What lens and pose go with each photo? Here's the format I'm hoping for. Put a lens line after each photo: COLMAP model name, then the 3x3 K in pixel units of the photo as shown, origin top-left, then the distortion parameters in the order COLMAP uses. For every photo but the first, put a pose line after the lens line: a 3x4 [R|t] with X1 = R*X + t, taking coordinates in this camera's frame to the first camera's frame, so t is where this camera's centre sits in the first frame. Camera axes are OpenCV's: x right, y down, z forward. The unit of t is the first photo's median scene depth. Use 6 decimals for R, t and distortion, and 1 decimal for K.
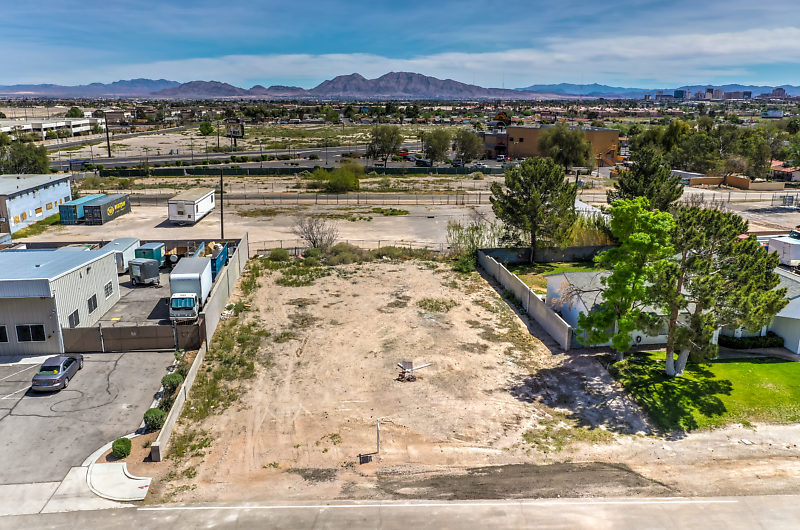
lens RADIAL K [[634.2, 0, 398.2], [0, 634.2, 268.4], [0, 0, 1]] dist [0.003253, 0.004927]
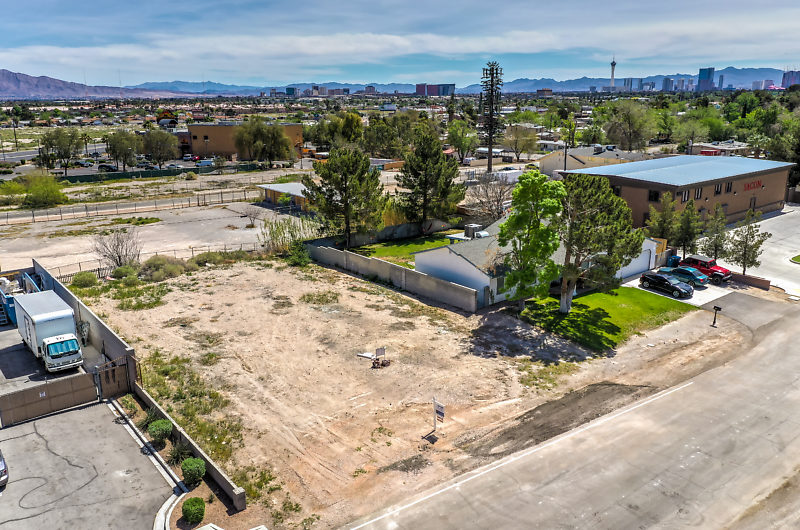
lens RADIAL K [[634.2, 0, 398.2], [0, 634.2, 268.4], [0, 0, 1]] dist [0.003253, 0.004927]
pose [[0.843293, -0.152196, 0.515454, -0.380825], [0.150426, 0.987574, 0.045497, -0.017140], [-0.515974, 0.039171, 0.855708, 0.090099]]
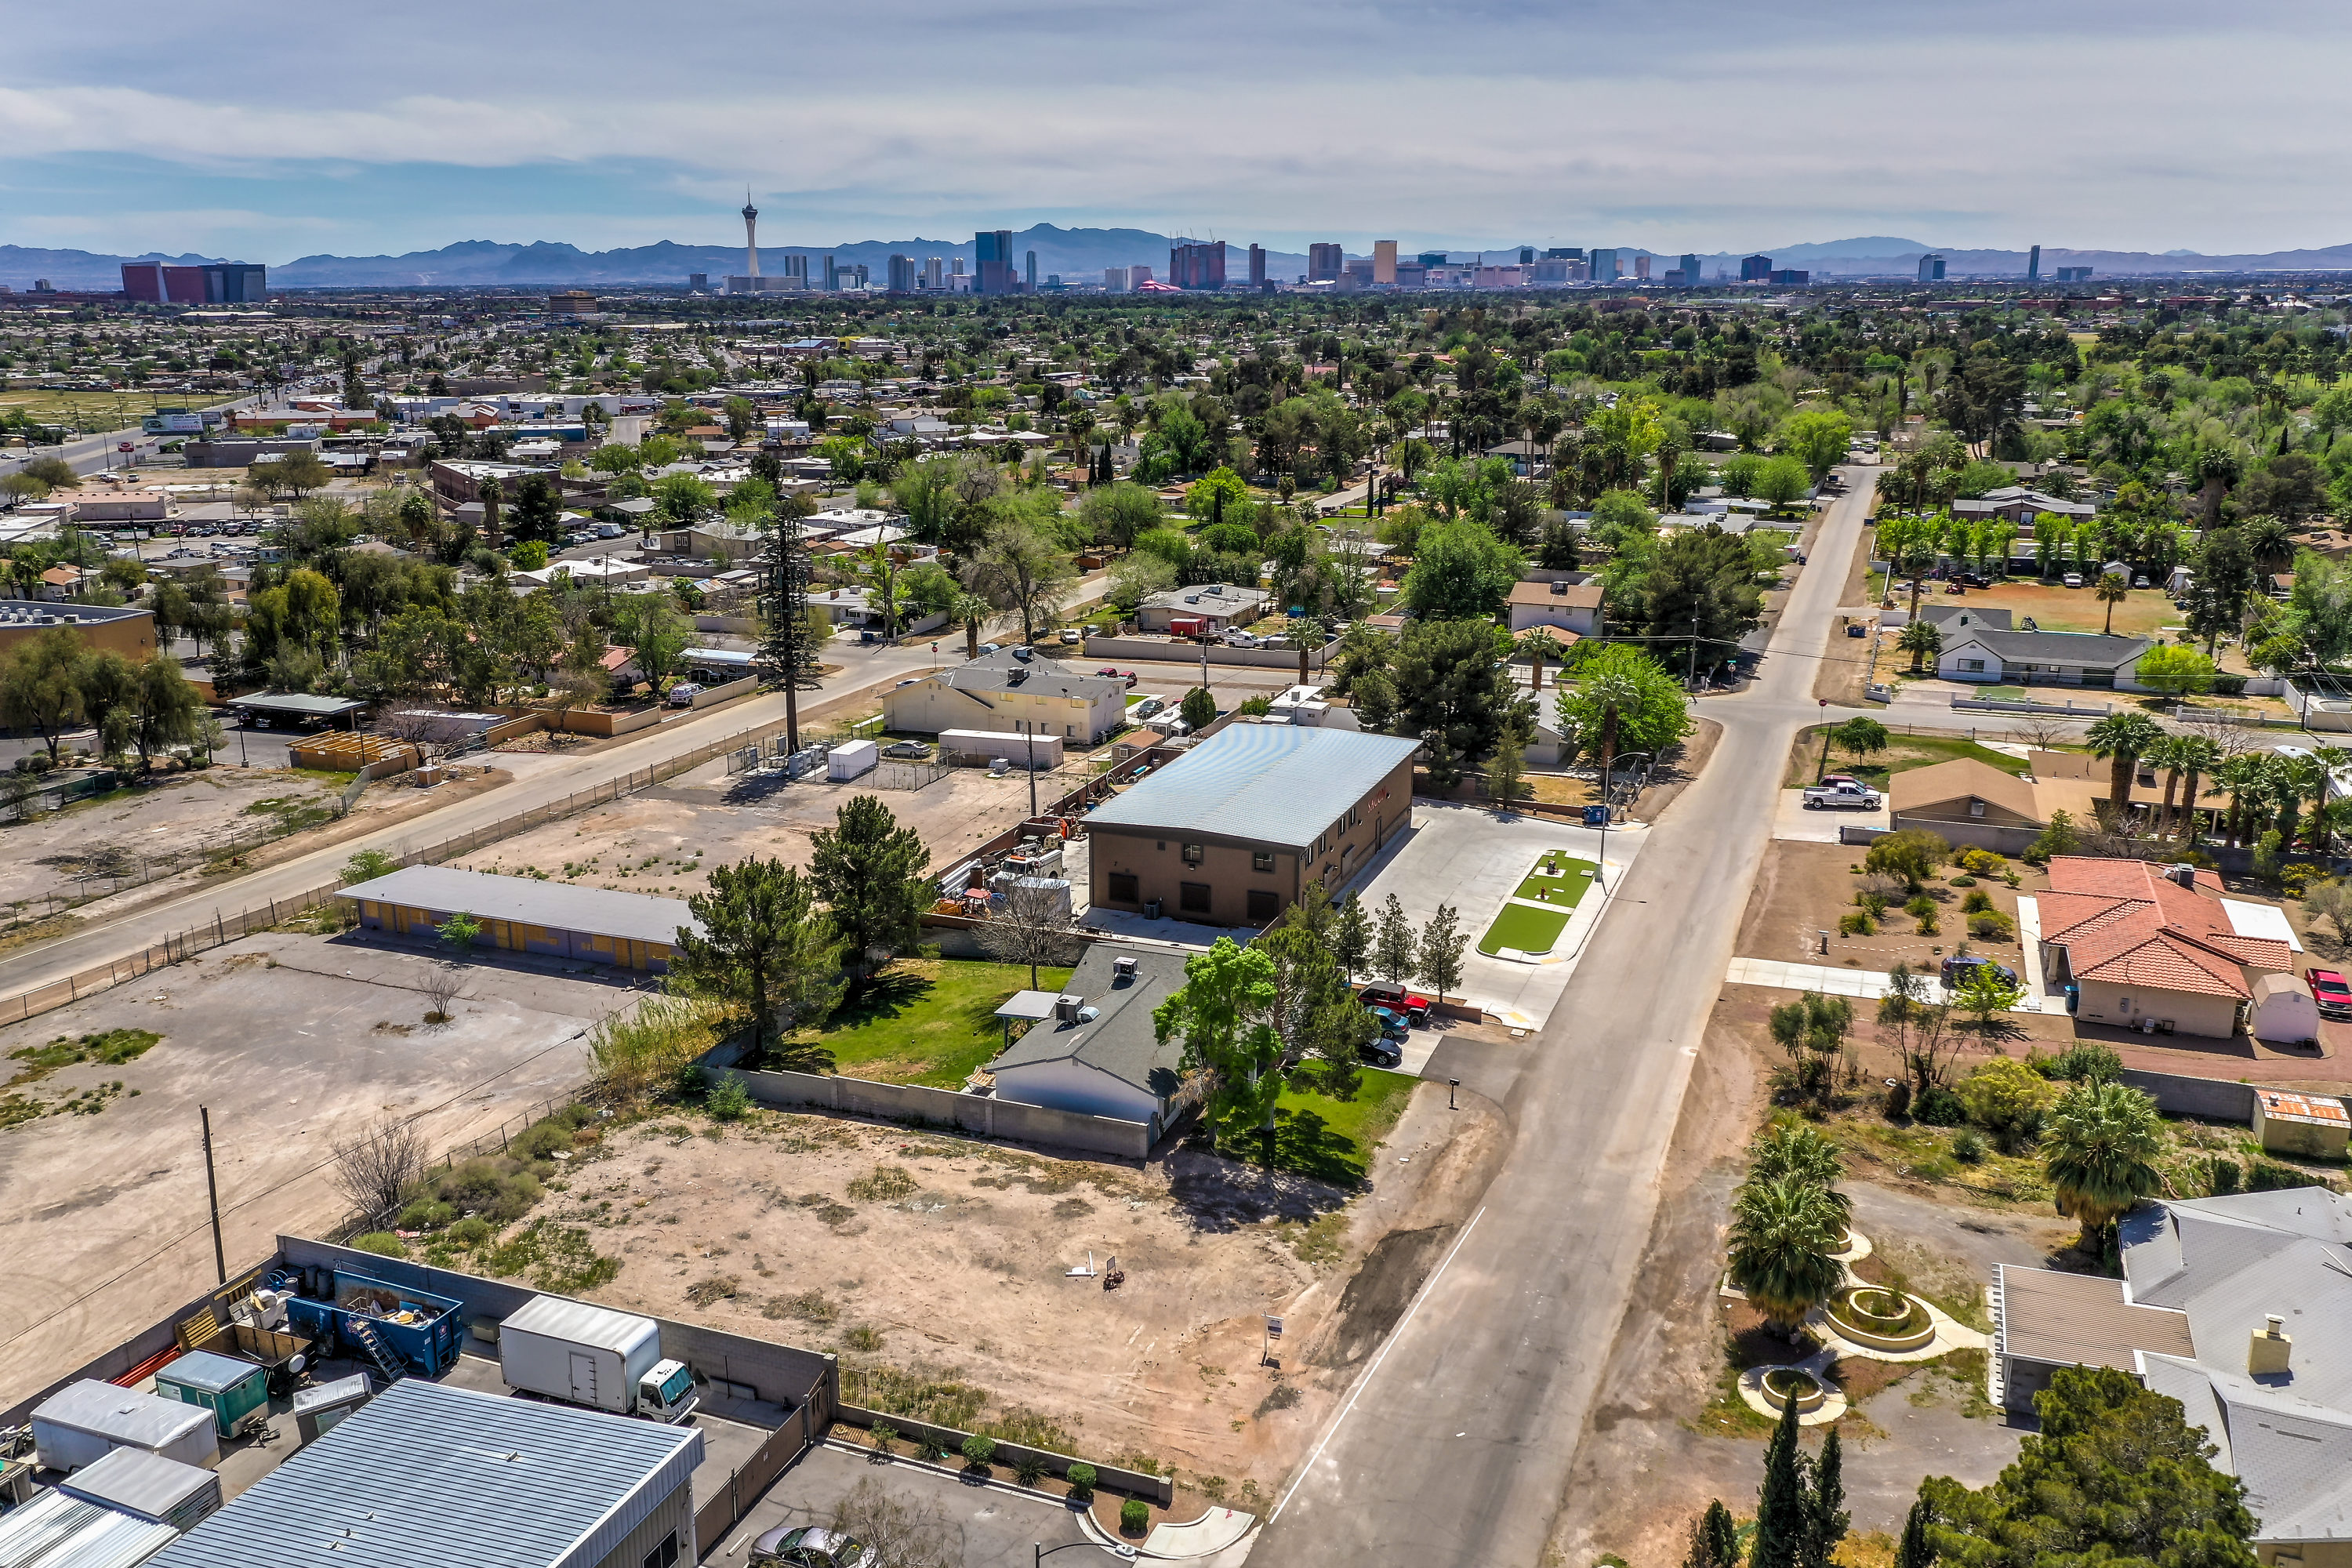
lens RADIAL K [[1873.7, 0, 1169.2], [0, 1873.7, 783.7], [0, 0, 1]] dist [0.009436, 0.006158]
pose [[0.458576, -0.231268, 0.858035, -1.318392], [0.233273, 0.963010, 0.134889, -0.508845], [-0.857492, 0.138299, 0.495562, -0.126180]]
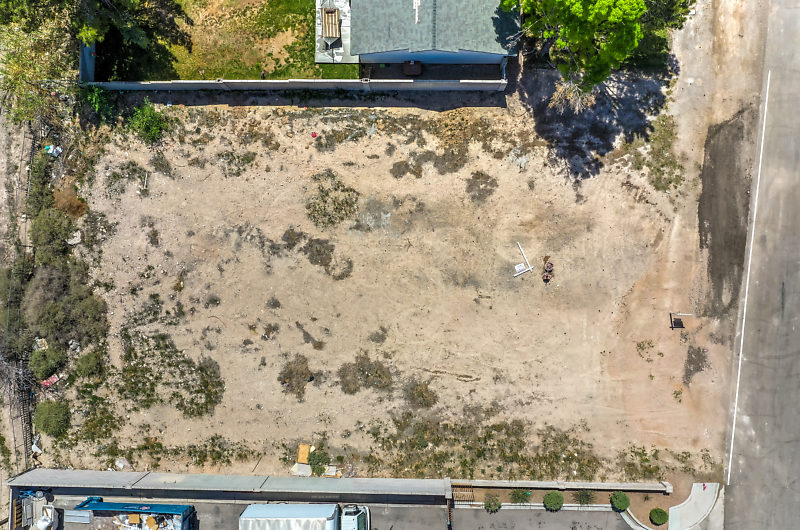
lens RADIAL K [[634.2, 0, 398.2], [0, 634.2, 268.4], [0, 0, 1]] dist [0.003253, 0.004927]
pose [[0.130056, -0.991478, 0.007591, -0.015851], [0.291690, 0.045578, 0.955426, -0.709503], [-0.947630, -0.122045, 0.295132, 0.761799]]
